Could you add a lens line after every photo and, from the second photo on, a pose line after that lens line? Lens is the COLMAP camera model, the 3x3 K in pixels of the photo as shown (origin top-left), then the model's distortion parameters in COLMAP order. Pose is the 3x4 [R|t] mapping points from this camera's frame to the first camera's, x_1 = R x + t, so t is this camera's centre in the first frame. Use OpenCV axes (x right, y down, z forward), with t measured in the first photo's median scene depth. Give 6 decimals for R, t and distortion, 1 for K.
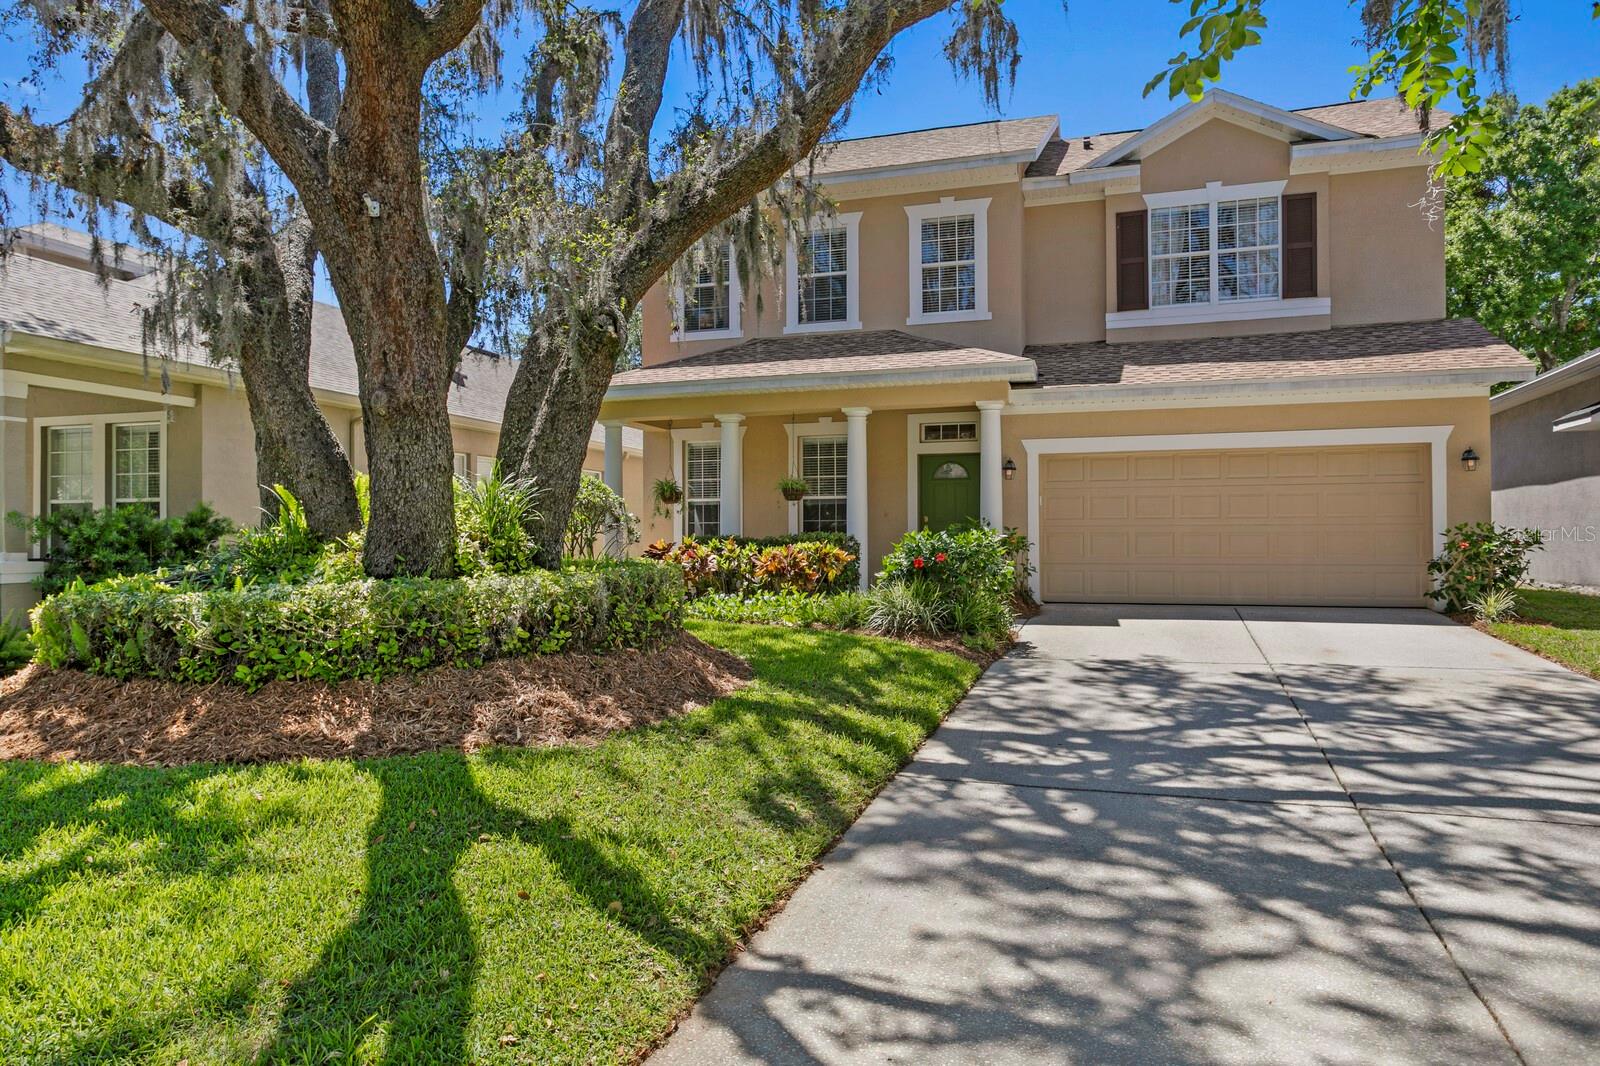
lens RADIAL K [[1092.9, 0, 795.7], [0, 1092.9, 525.3], [0, 0, 1]] dist [-0.000703, 0.015653]
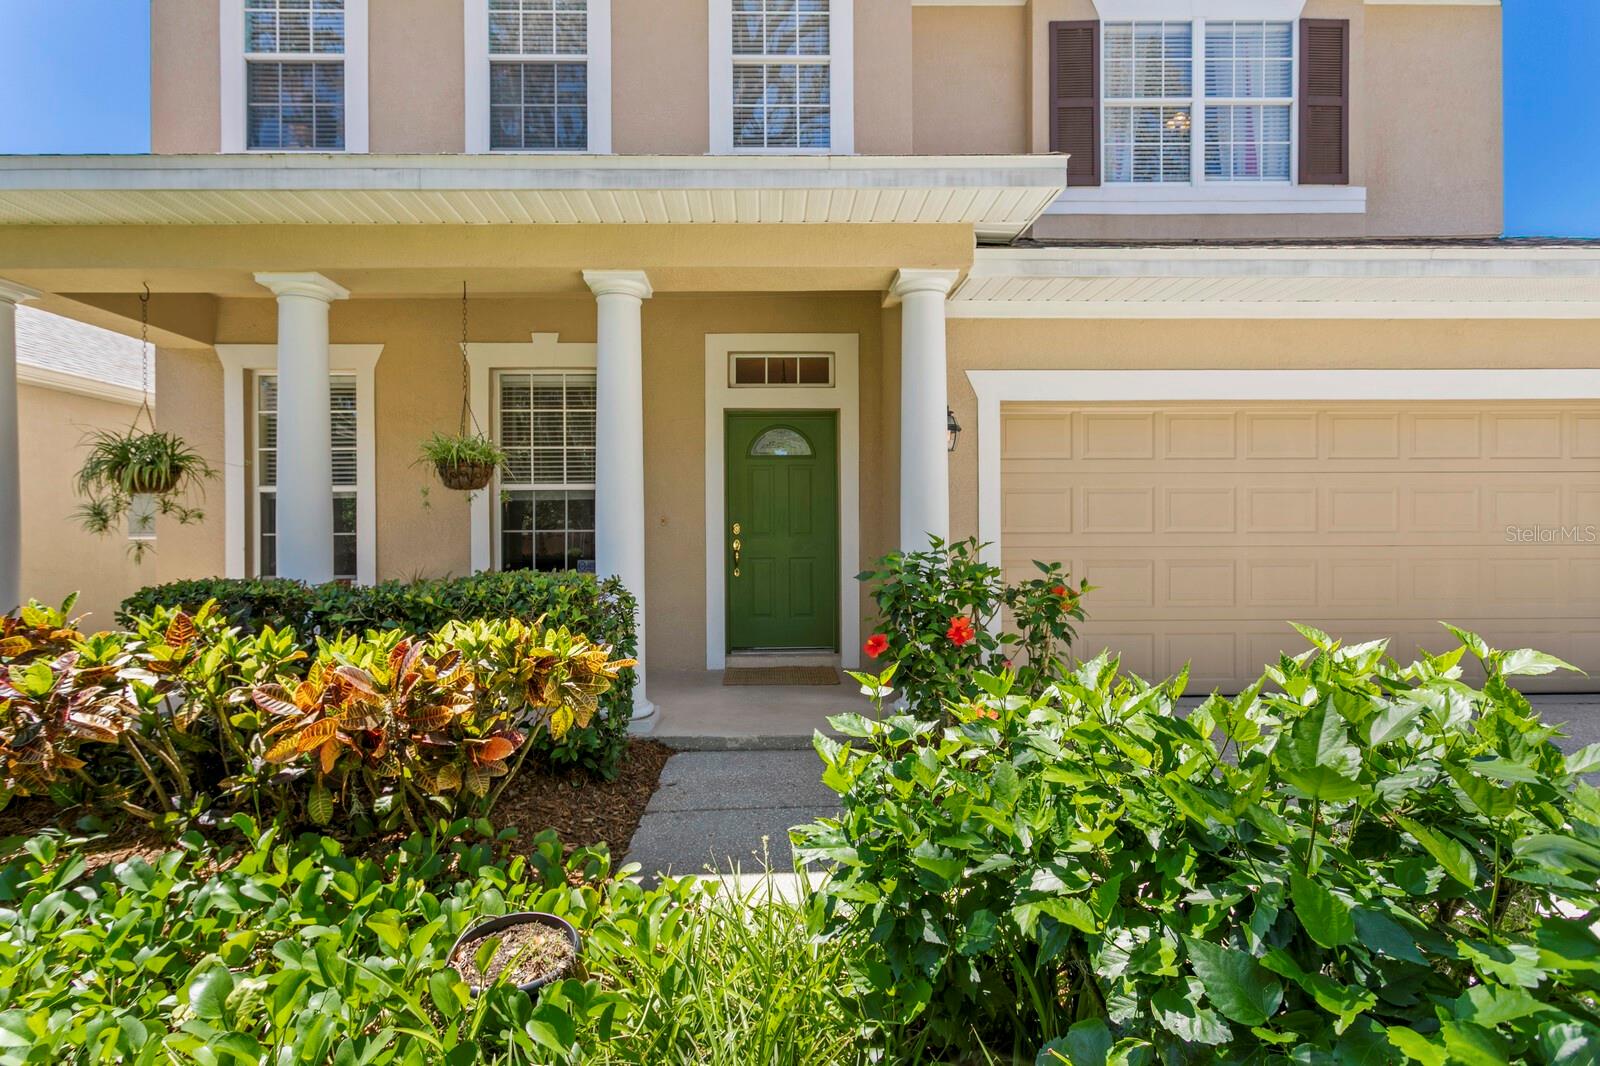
lens RADIAL K [[766.4, 0, 792.2], [0, 766.4, 531.2], [0, 0, 1]] dist [0.002844, 0.000554]
pose [[0.945225, -0.002296, 0.326412, 0.040891], [-0.003437, 0.999850, 0.016987, -0.023384], [-0.326402, -0.017179, 0.945075, 1.329707]]
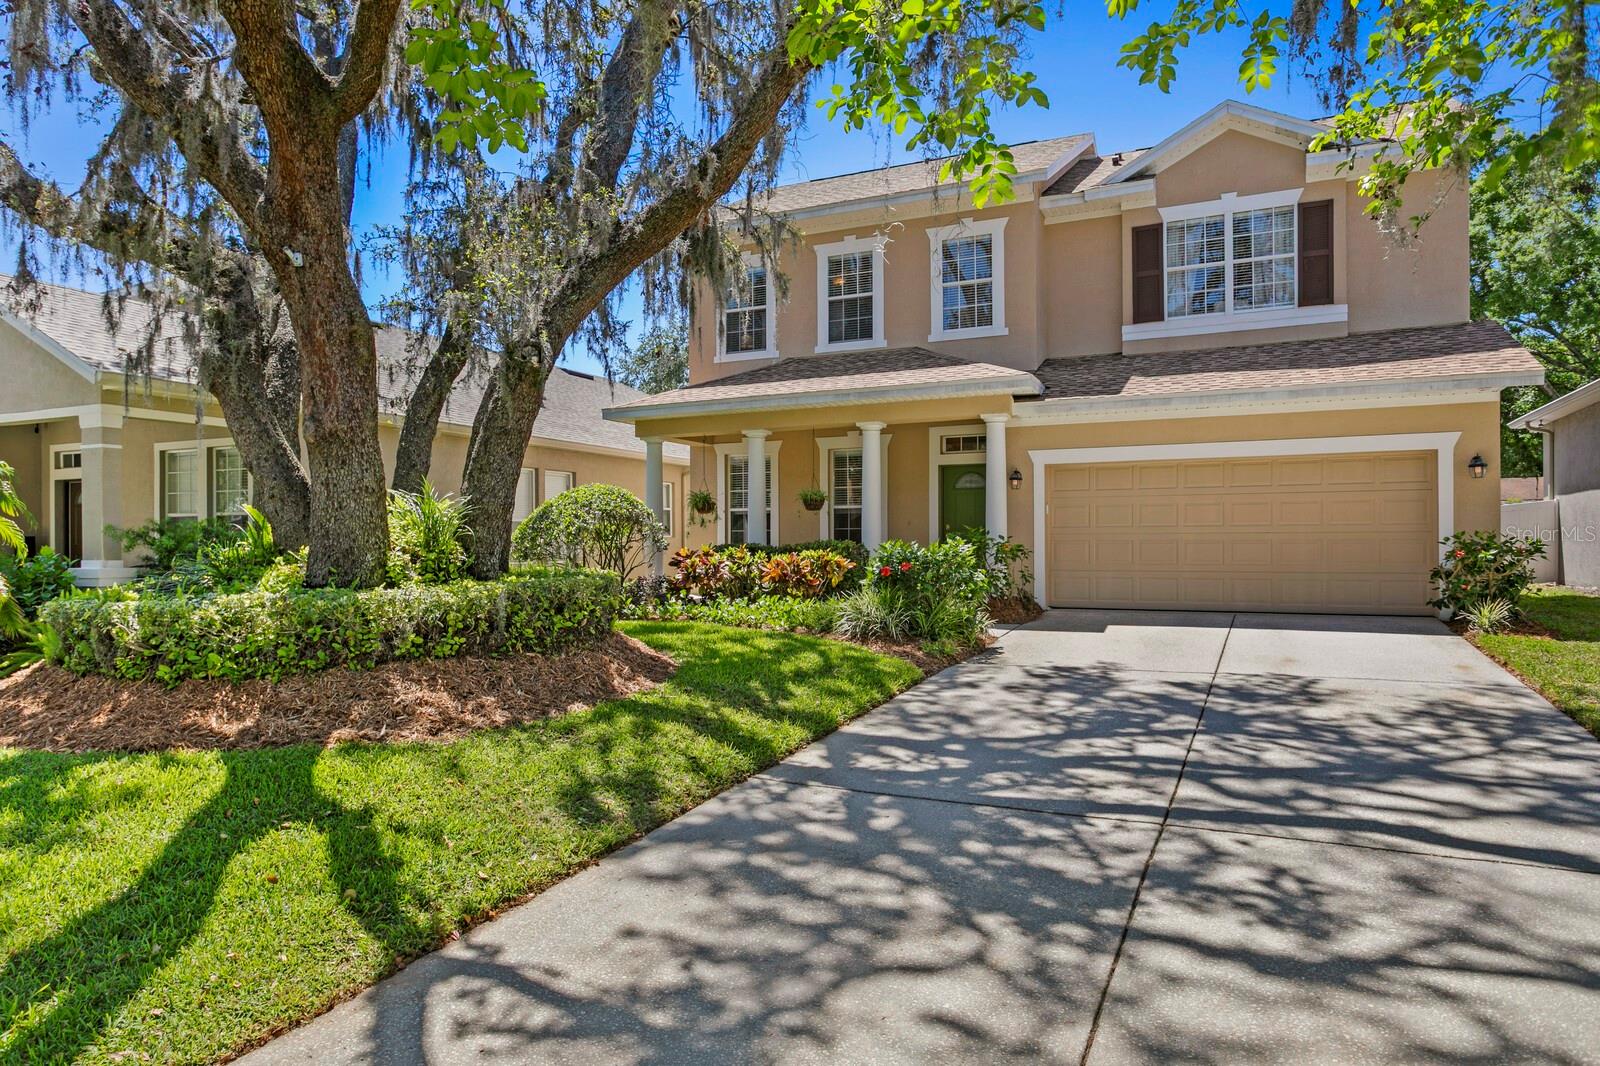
lens RADIAL K [[1021.6, 0, 793.1], [0, 1021.6, 540.2], [0, 0, 1]] dist [-0.010351, 0.015817]
pose [[0.991794, -0.001119, -0.127842, 0.207393], [0.002609, 0.999931, 0.011492, -0.009802], [0.127821, -0.011731, 0.991728, 0.019476]]
